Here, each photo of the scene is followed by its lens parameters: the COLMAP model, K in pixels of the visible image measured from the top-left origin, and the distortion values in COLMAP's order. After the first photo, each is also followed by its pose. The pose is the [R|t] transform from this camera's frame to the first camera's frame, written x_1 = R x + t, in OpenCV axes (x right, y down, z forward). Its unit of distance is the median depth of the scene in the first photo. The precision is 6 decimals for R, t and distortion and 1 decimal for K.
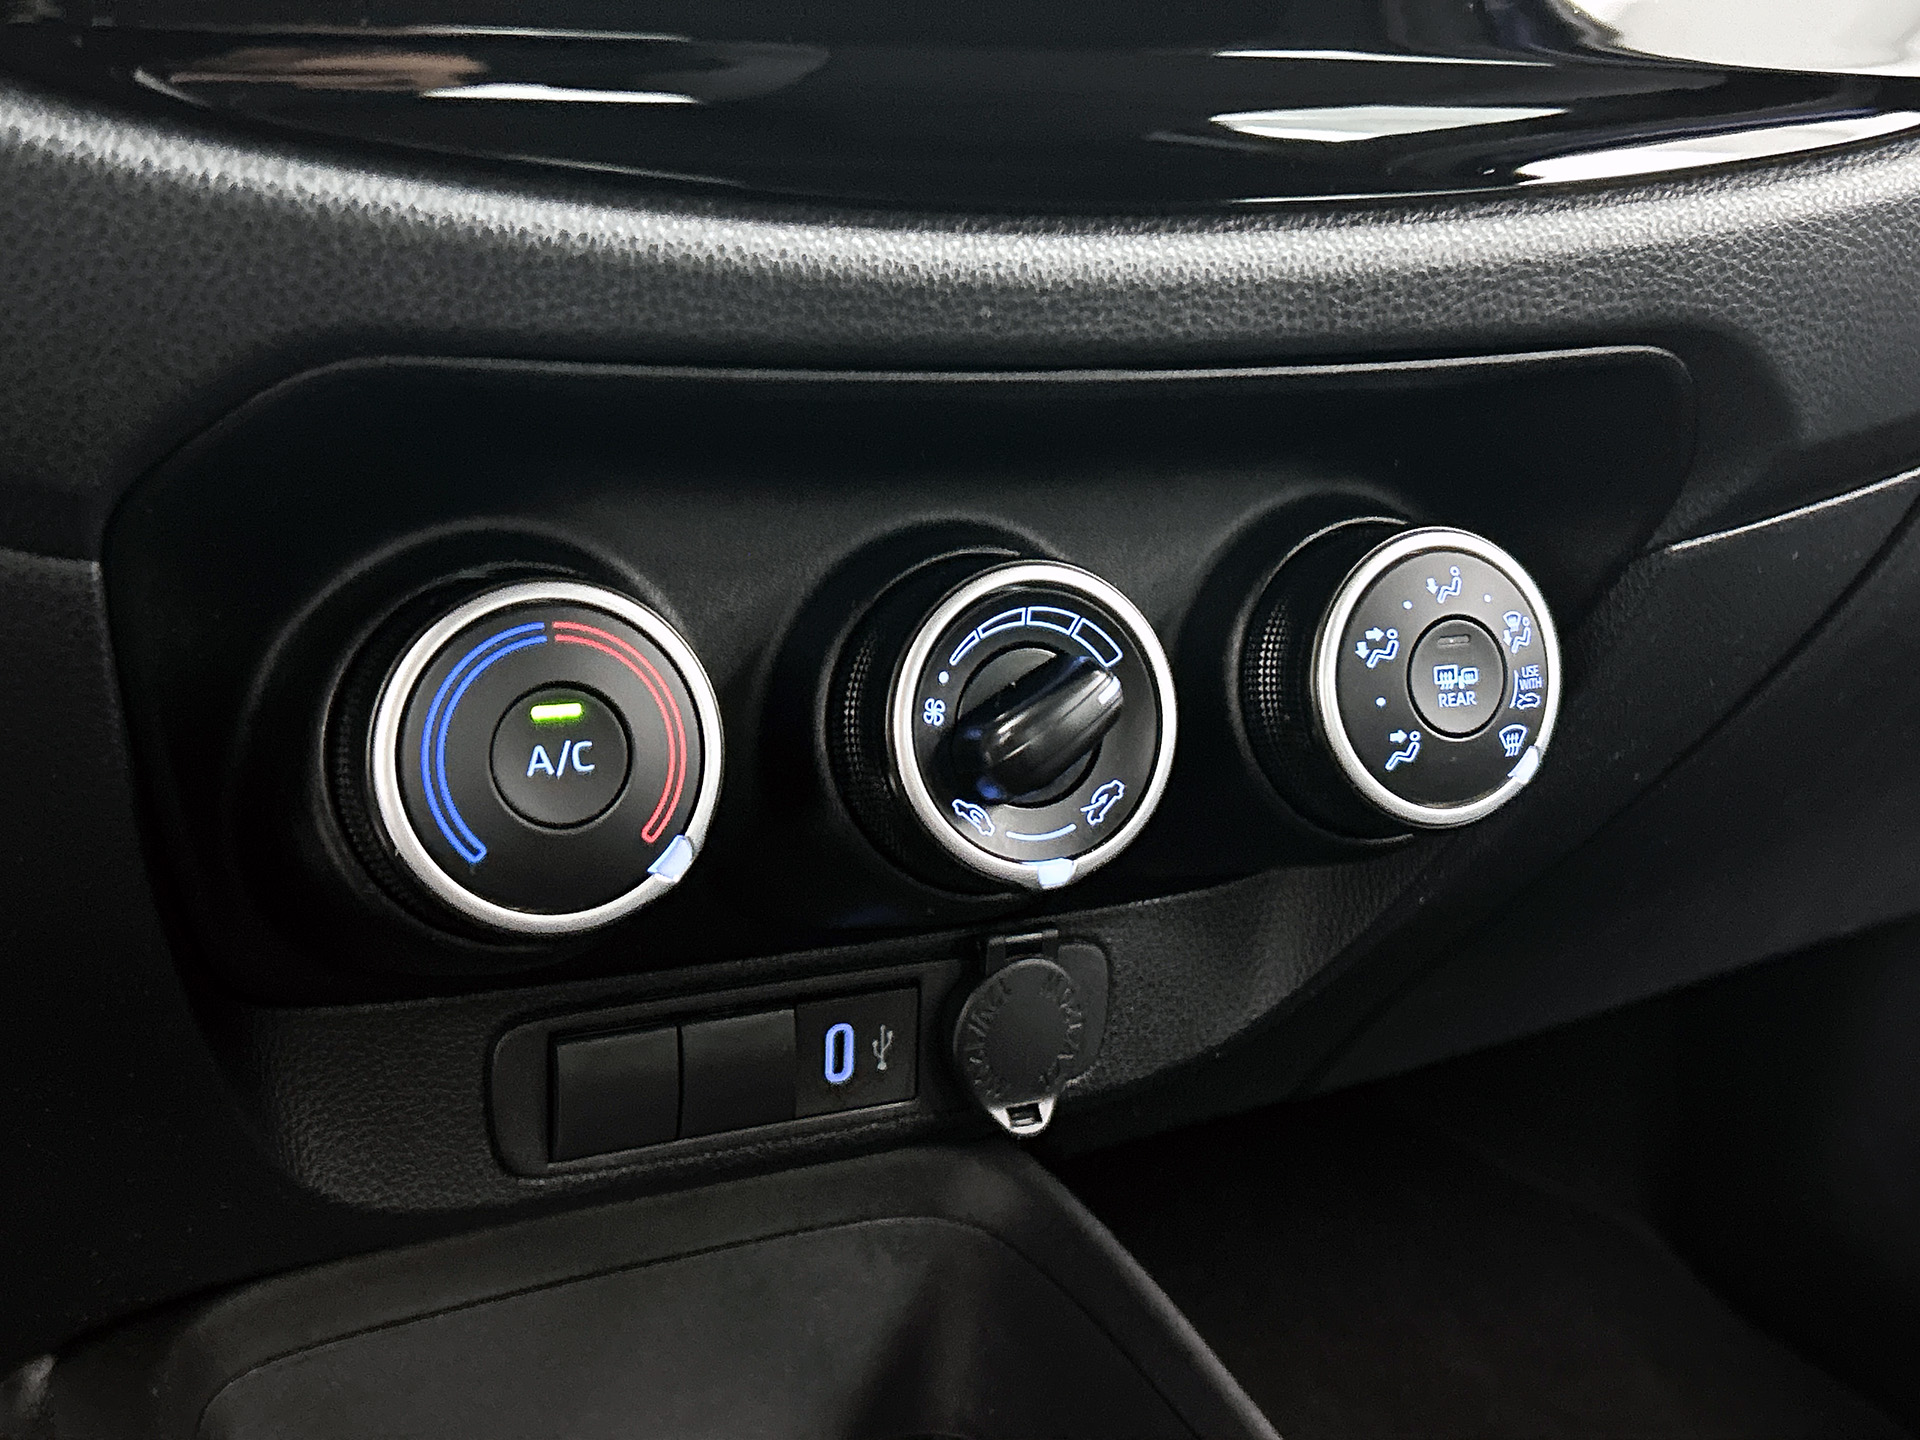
lens RADIAL K [[2228.6, 0, 897.8], [0, 2228.6, 716.3], [0, 0, 1]] dist [0.074781, 0.000000]
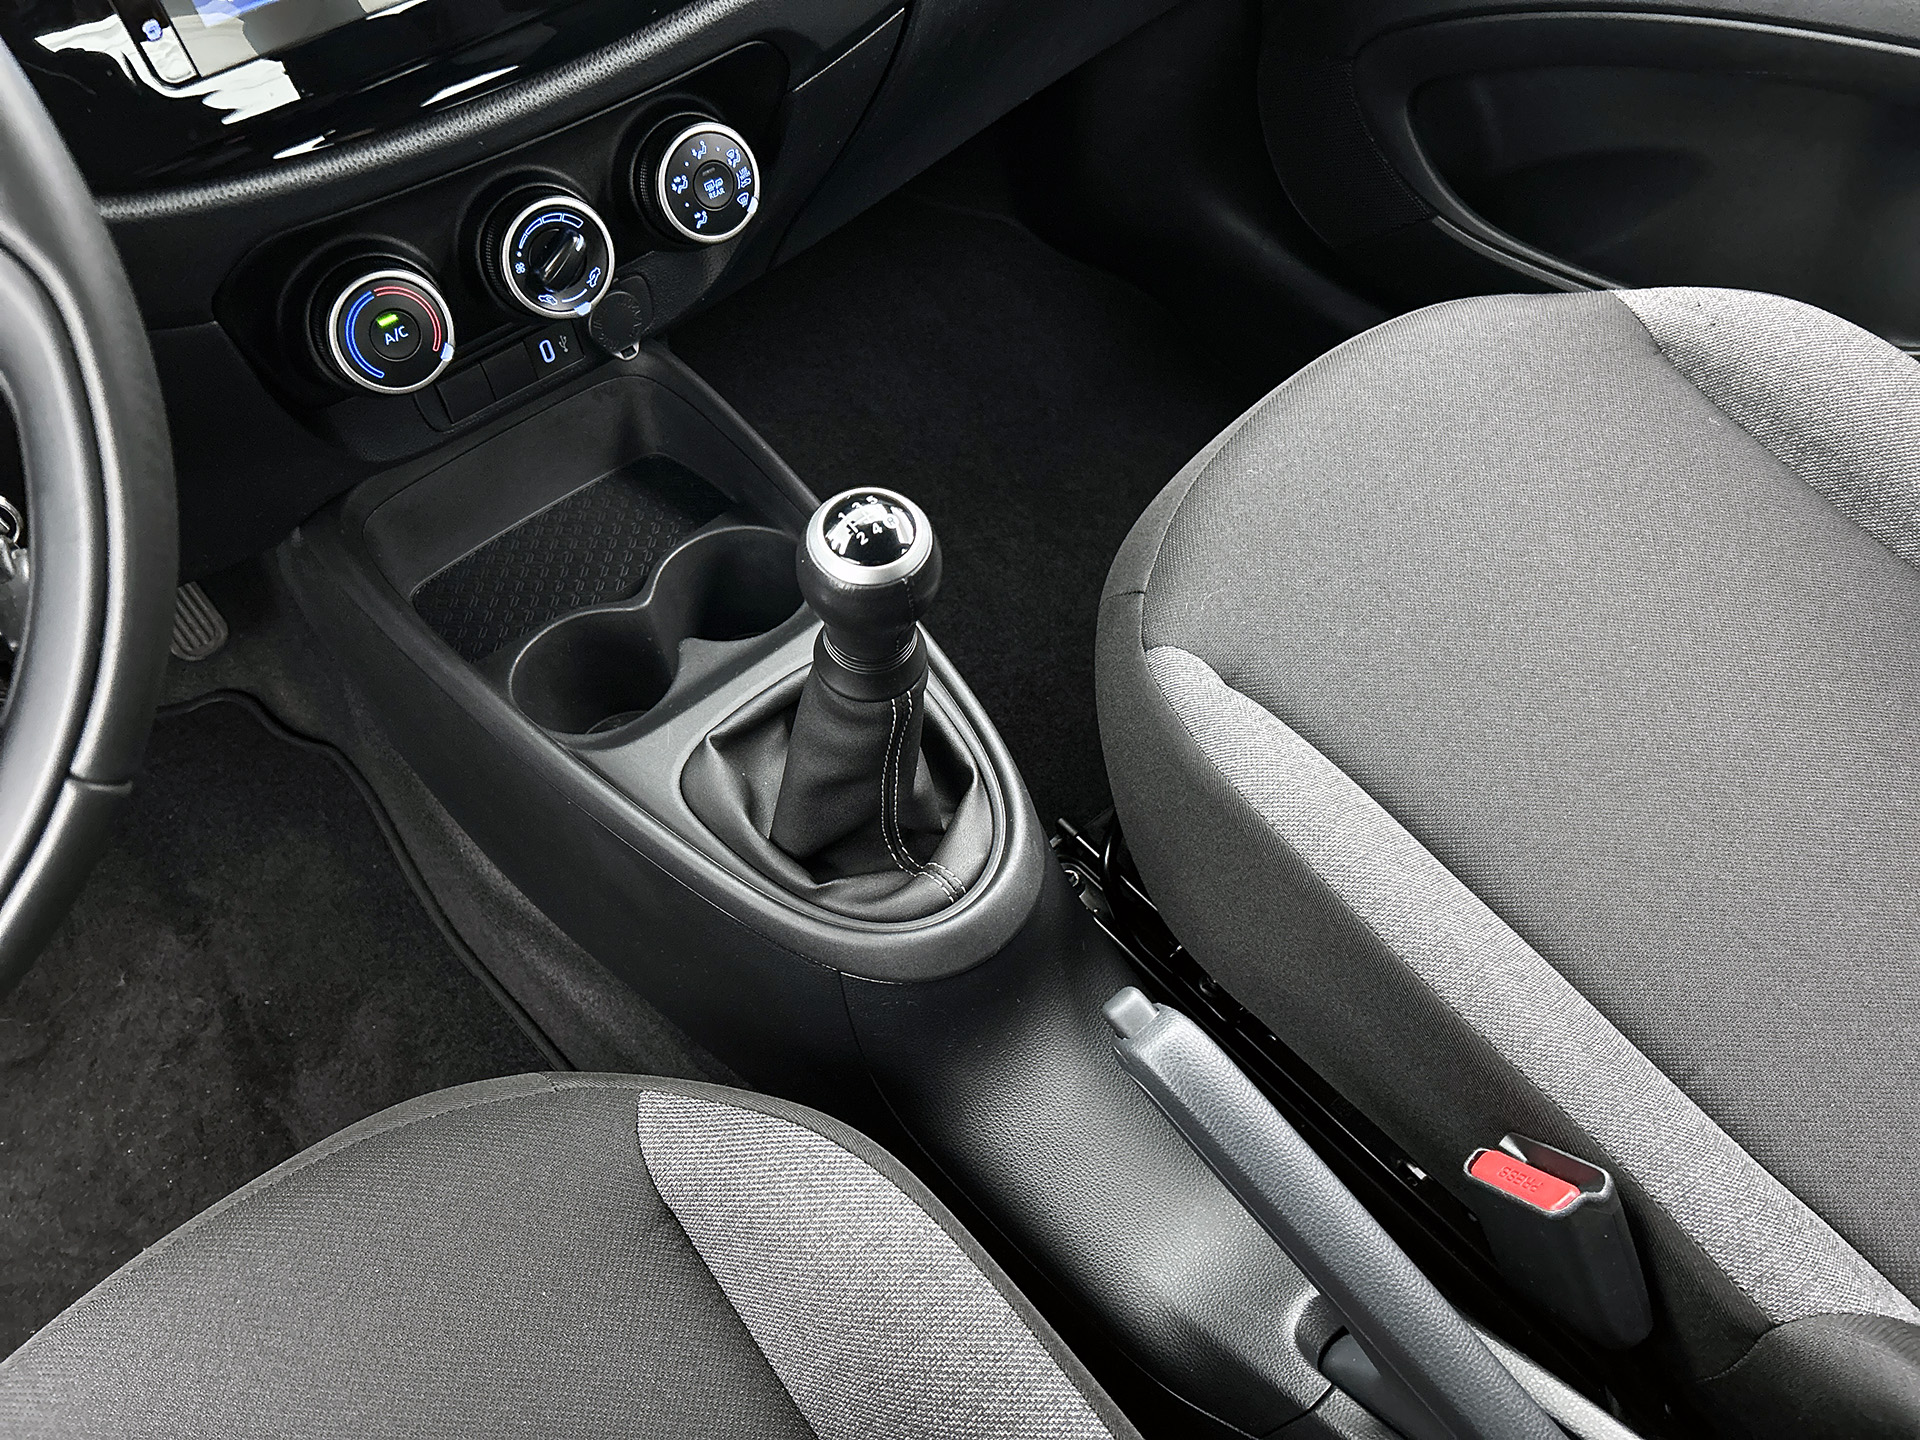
lens RADIAL K [[1439.6, 0, 951.2], [0, 1439.6, 717.8], [0, 0, 1]] dist [0.039064, -0.057850]
pose [[0.964073, -0.261207, 0.048314, 0.266369], [0.190212, 0.805777, 0.560840, -0.407330], [-0.185426, -0.531501, 0.826513, -0.787525]]
